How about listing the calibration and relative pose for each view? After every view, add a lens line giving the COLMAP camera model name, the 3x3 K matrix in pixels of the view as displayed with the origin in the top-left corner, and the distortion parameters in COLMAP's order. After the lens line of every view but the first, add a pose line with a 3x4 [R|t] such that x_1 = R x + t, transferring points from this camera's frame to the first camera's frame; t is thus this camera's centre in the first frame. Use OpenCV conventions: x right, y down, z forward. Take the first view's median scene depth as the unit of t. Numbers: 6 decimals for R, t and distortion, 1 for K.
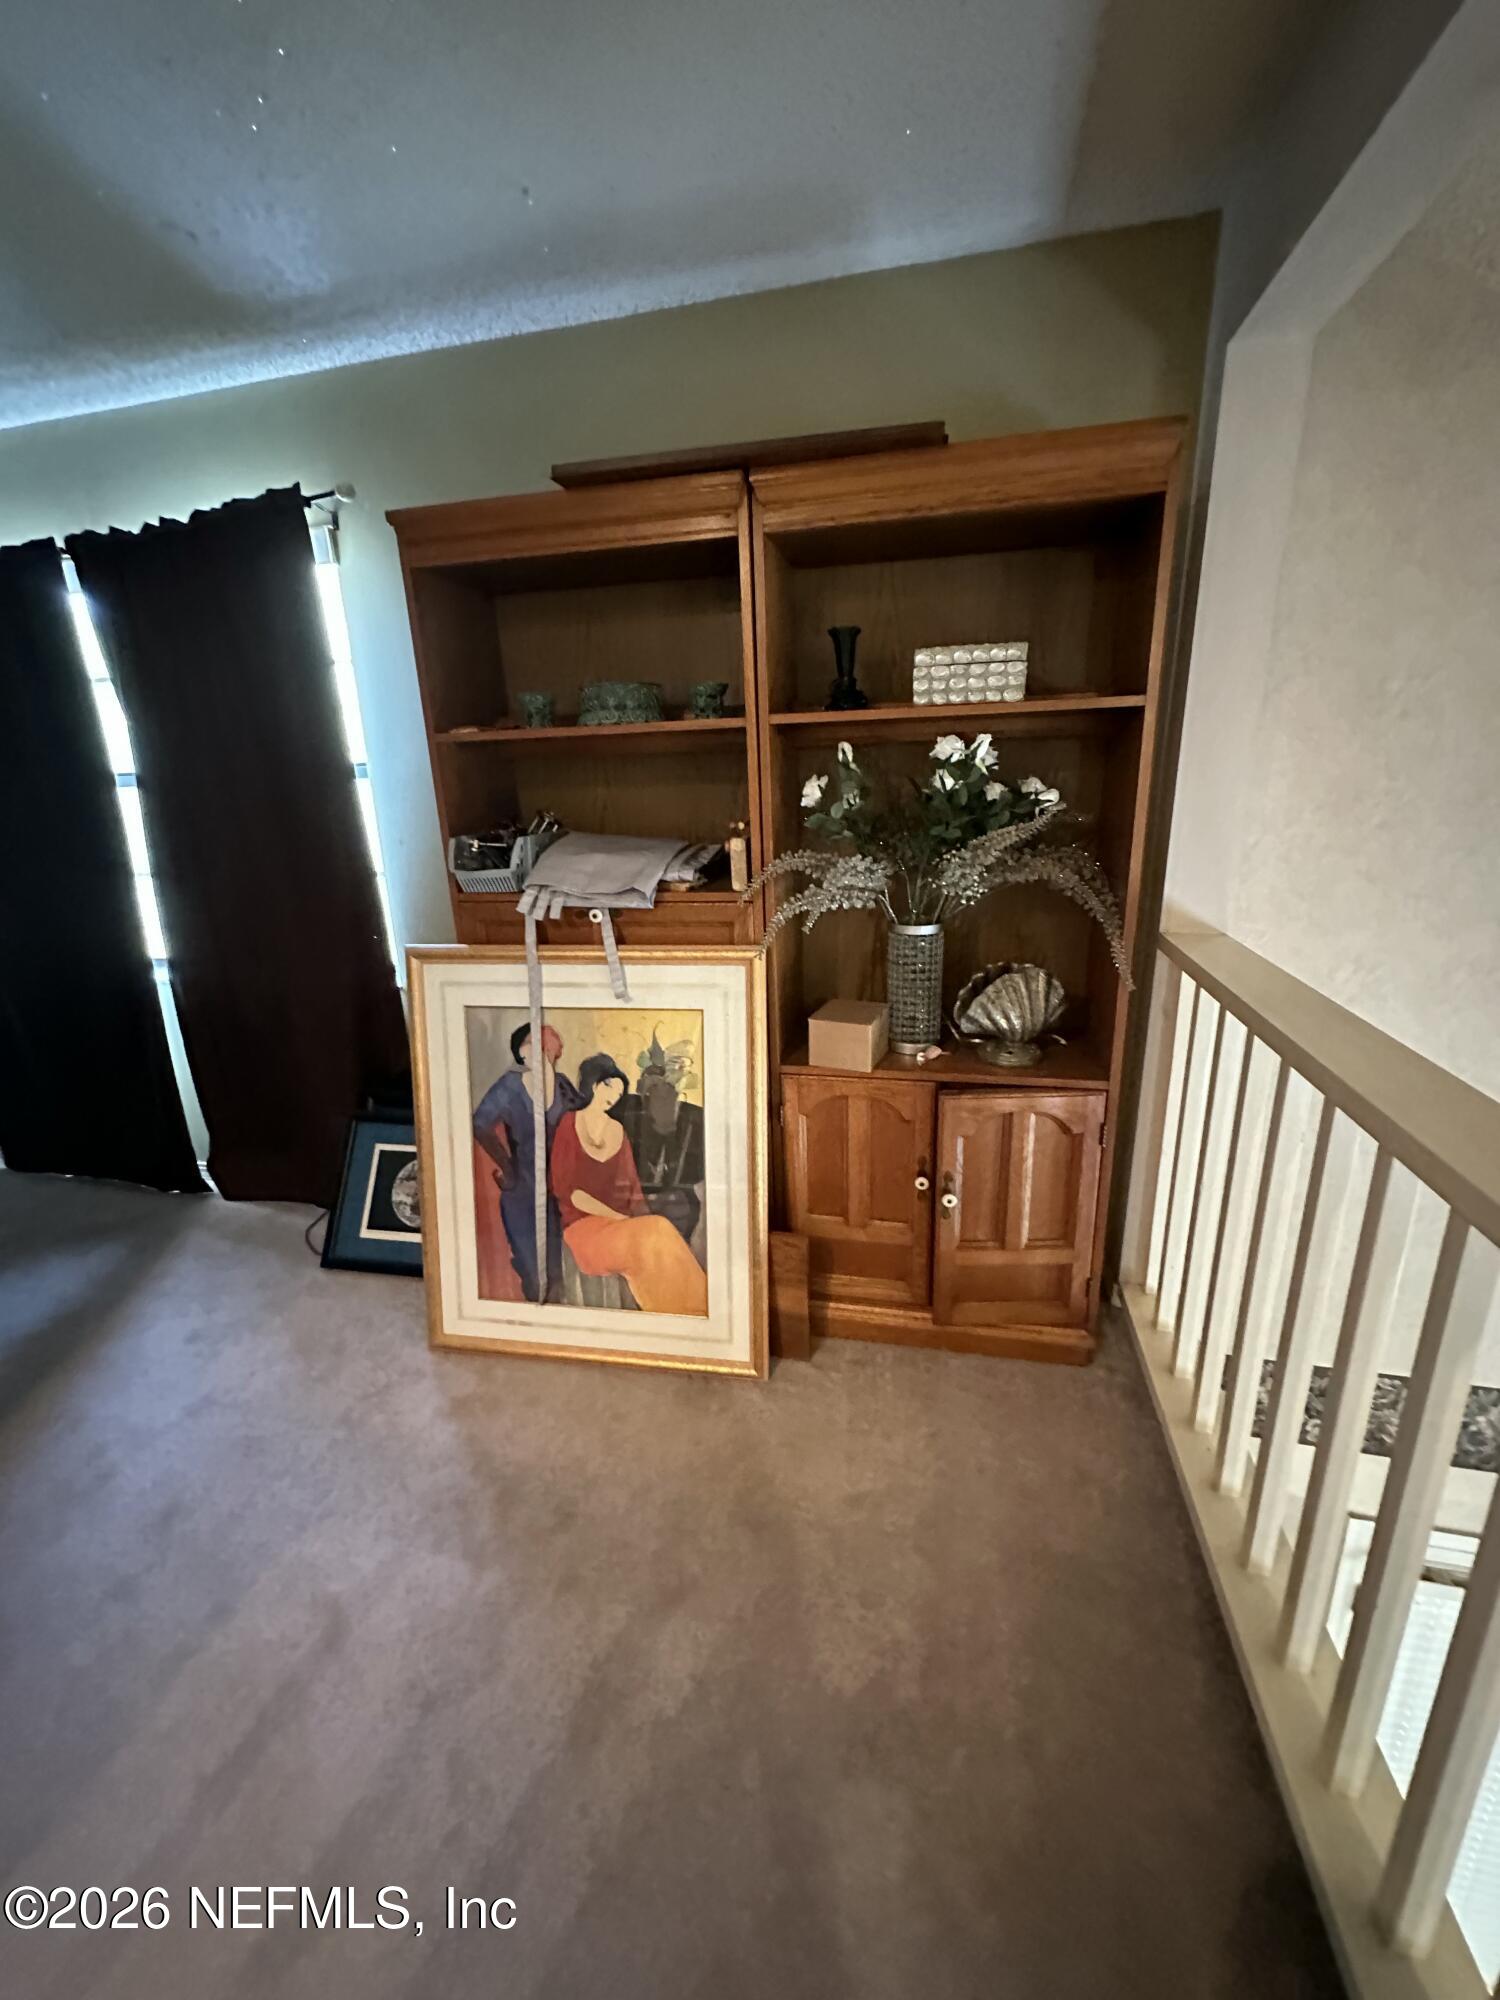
lens RADIAL K [[808.9, 0, 750.0], [0, 808.9, 1000.0], [0, 0, 1]] dist [-0.001102, -0.000222]
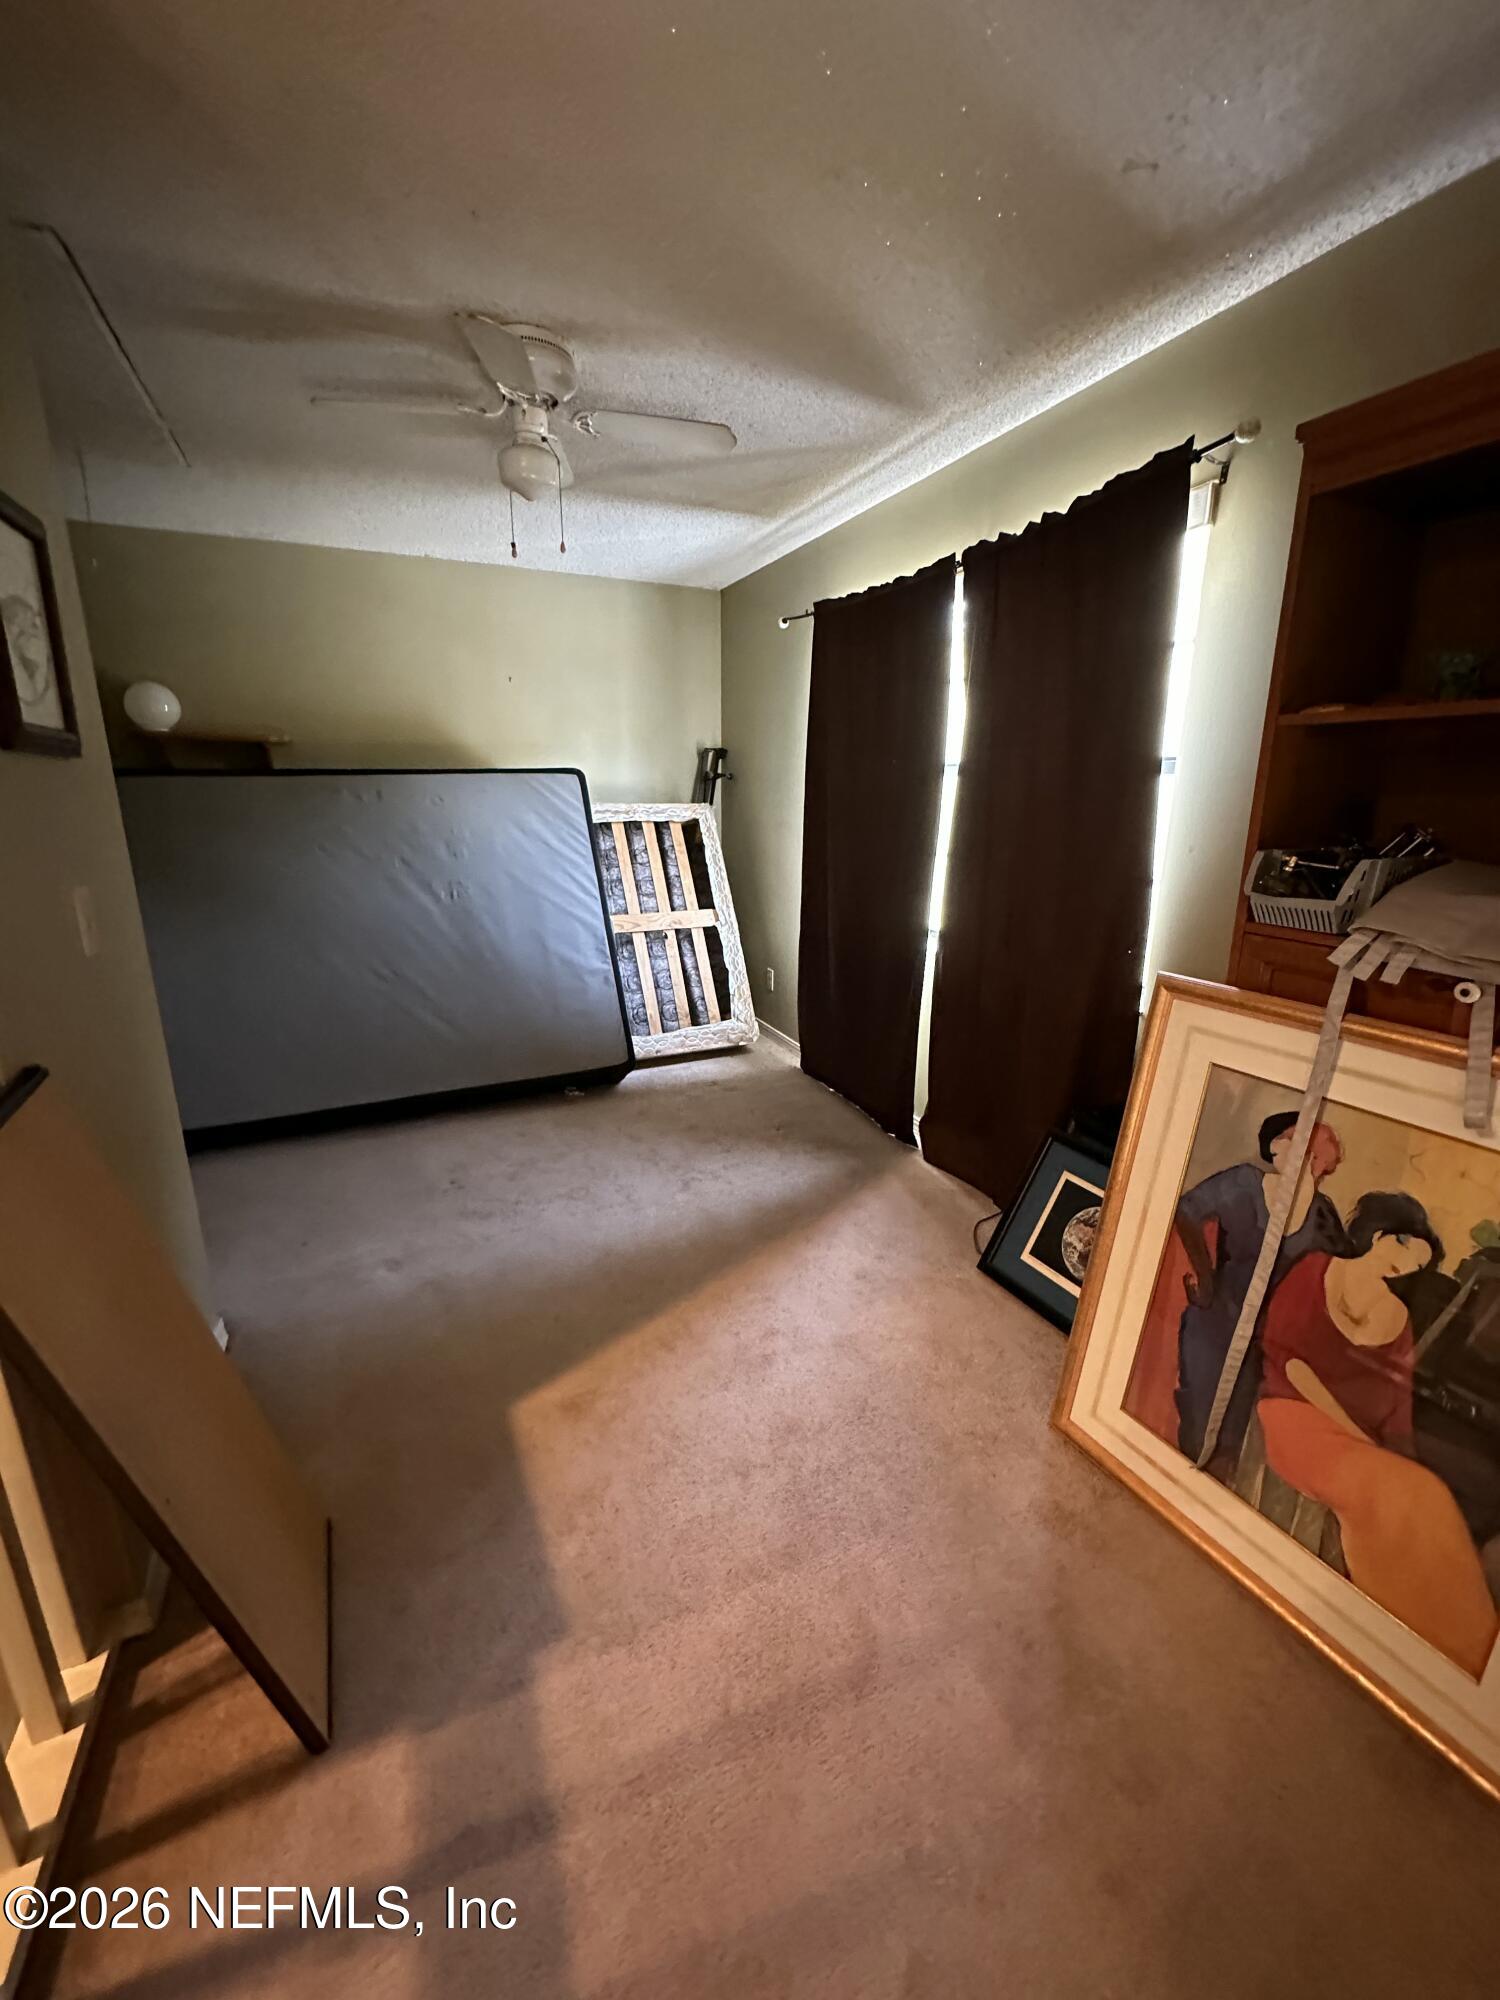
lens RADIAL K [[808.9, 0, 750.0], [0, 808.9, 1000.0], [0, 0, 1]] dist [-0.001102, -0.000222]
pose [[0.621359, 0.238849, -0.746233, -0.058649], [-0.242272, 0.964299, 0.106915, -0.026384], [0.745128, 0.114359, 0.657043, 0.139722]]
